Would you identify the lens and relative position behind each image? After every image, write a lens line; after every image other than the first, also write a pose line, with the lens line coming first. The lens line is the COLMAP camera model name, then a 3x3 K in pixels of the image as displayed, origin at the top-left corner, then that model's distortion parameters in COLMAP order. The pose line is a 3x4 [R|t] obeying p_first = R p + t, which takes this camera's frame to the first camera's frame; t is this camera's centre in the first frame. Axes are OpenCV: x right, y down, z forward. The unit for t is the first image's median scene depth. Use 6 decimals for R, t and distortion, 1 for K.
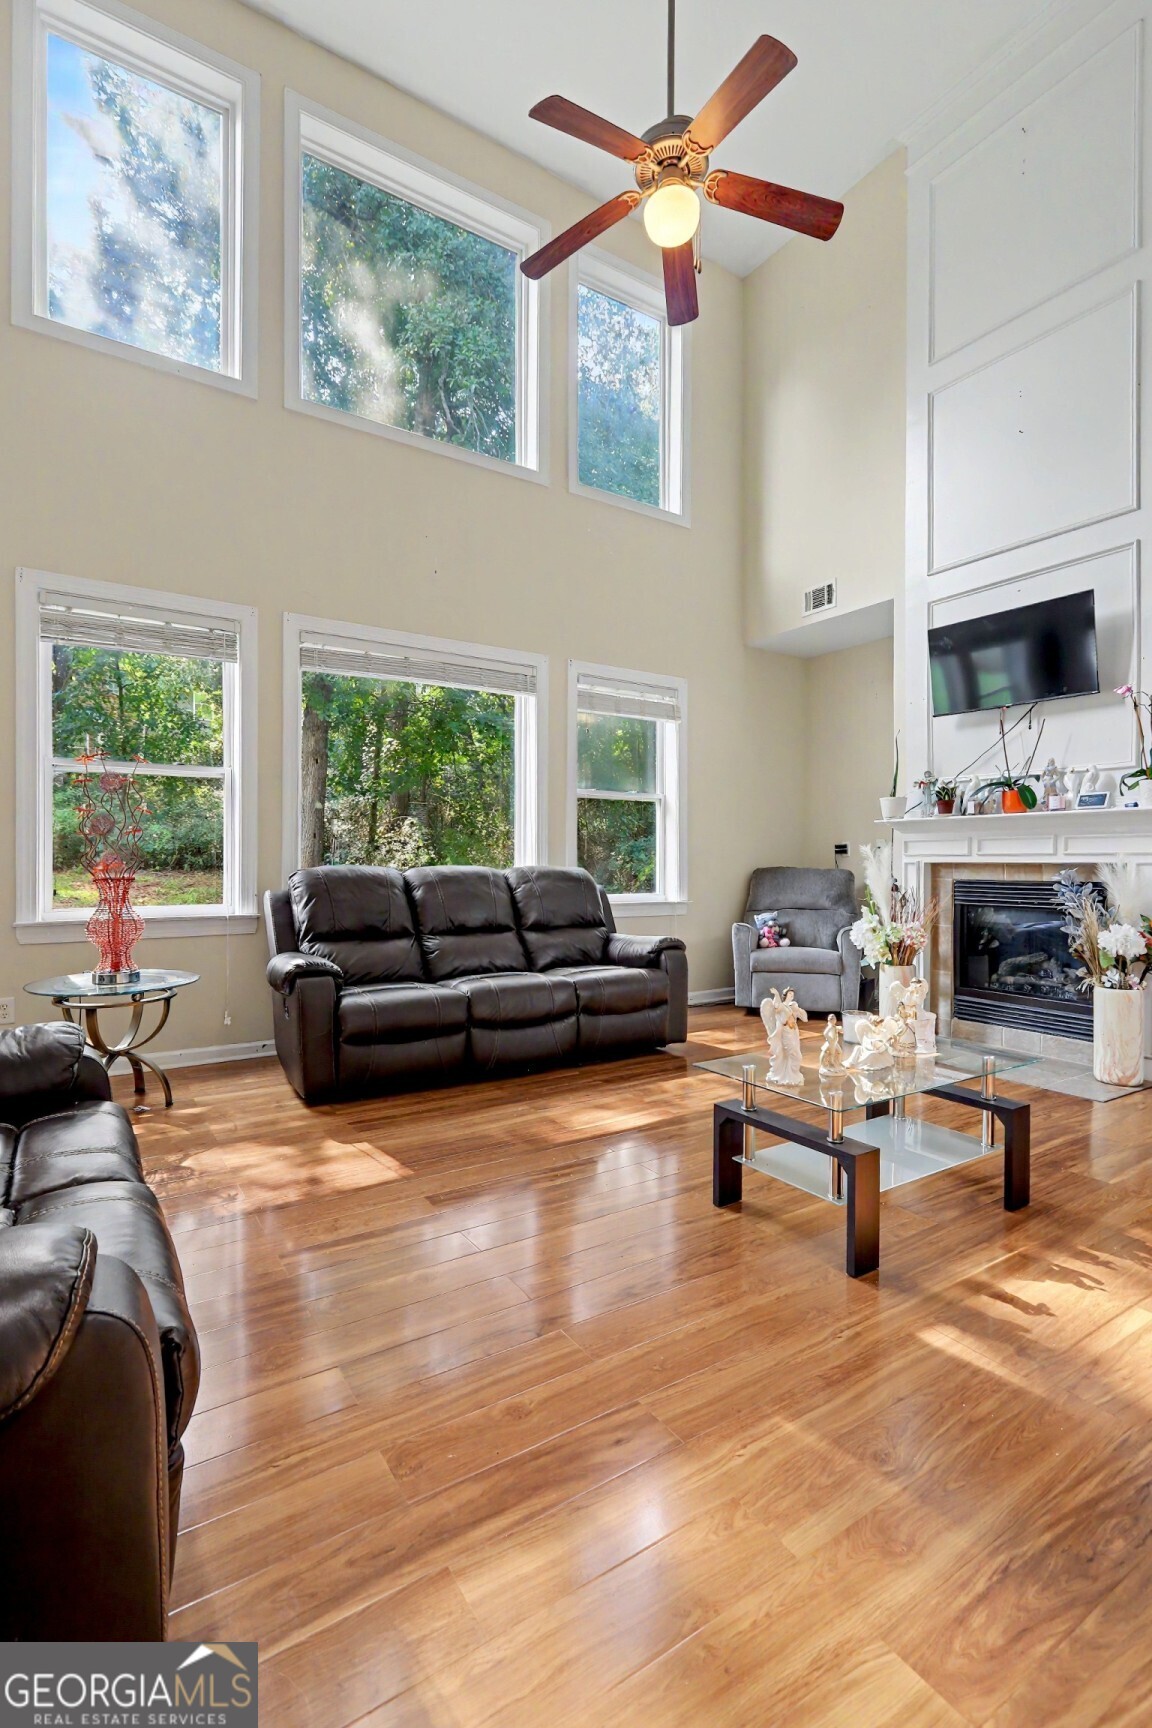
lens RADIAL K [[808.0, 0, 576.0], [0, 808.0, 864.0], [0, 0, 1]] dist [0.000009, 0.000149]
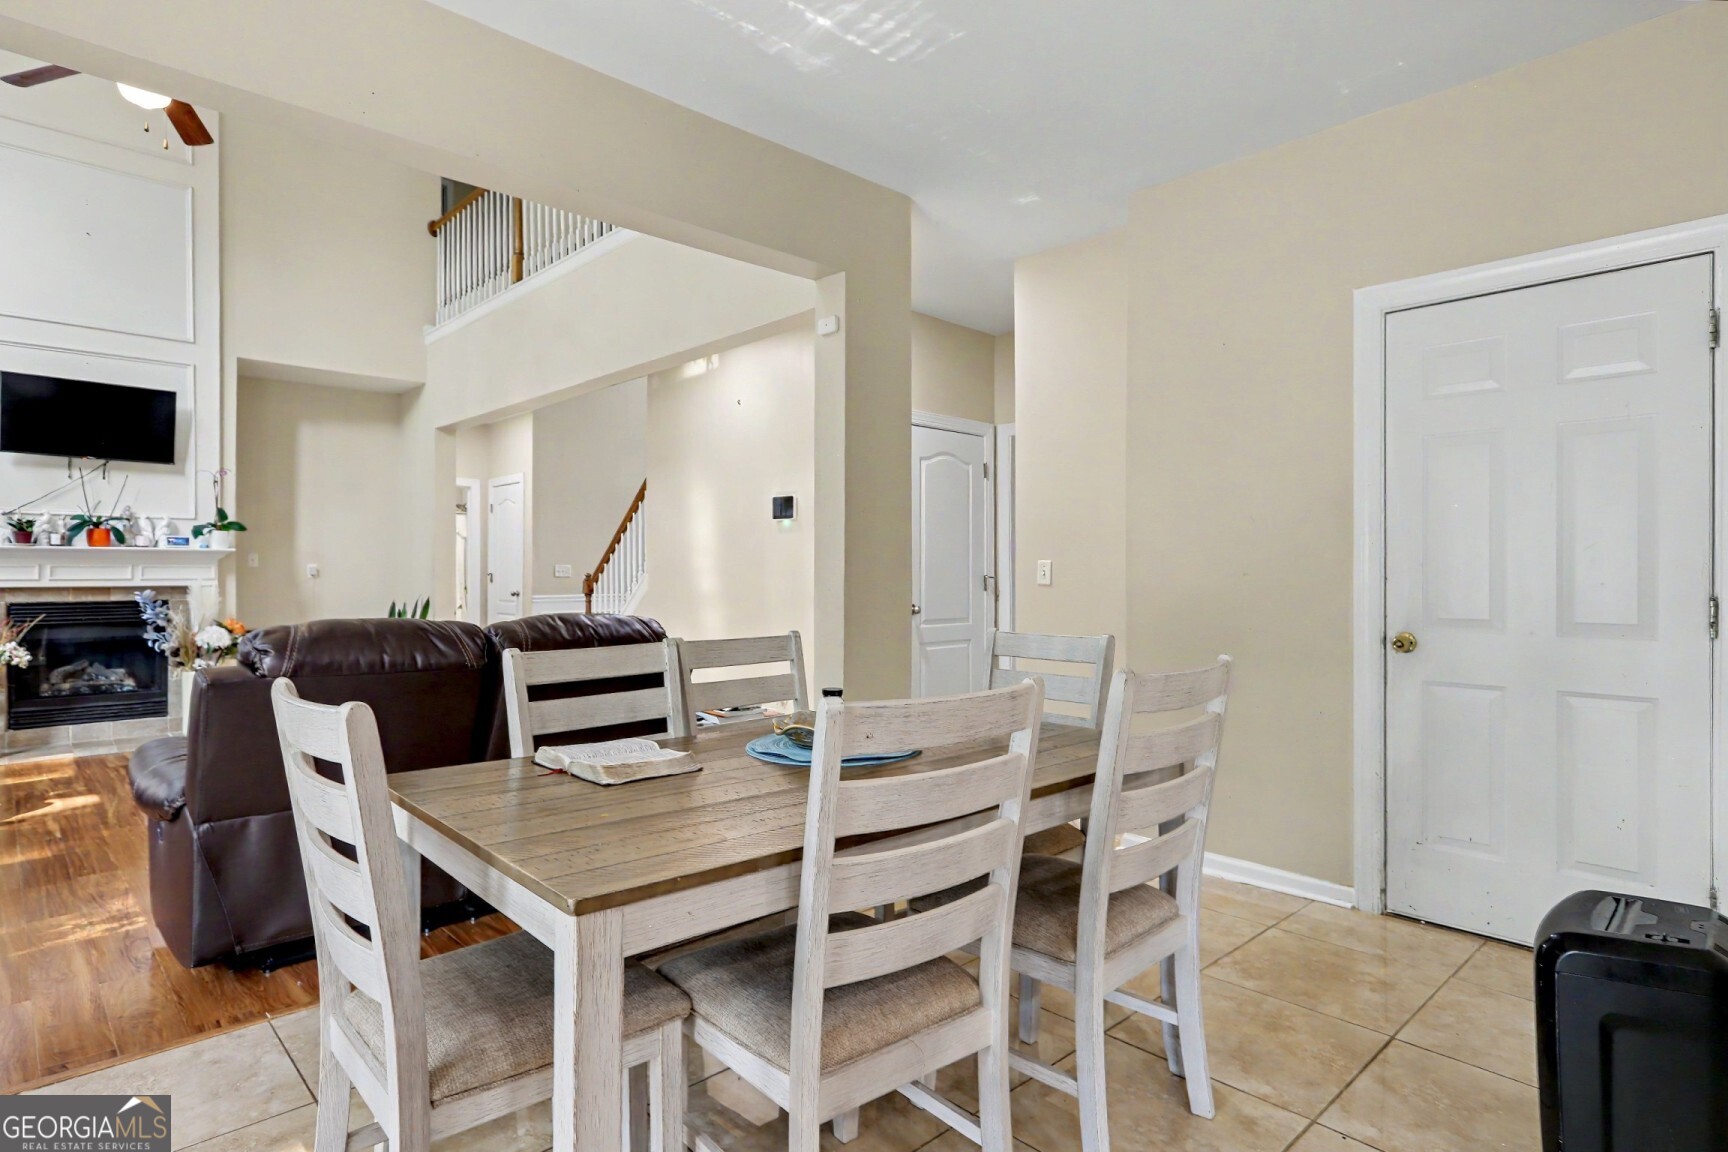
lens RADIAL K [[921.3, 0, 854.7], [0, 921.3, 573.7], [0, 0, 1]] dist [-0.001334, 0.001250]
pose [[-0.171207, -0.009910, 0.985185, -1.033884], [0.005167, 0.999927, 0.010956, -0.030455], [-0.985221, 0.006967, -0.171143, 0.103061]]
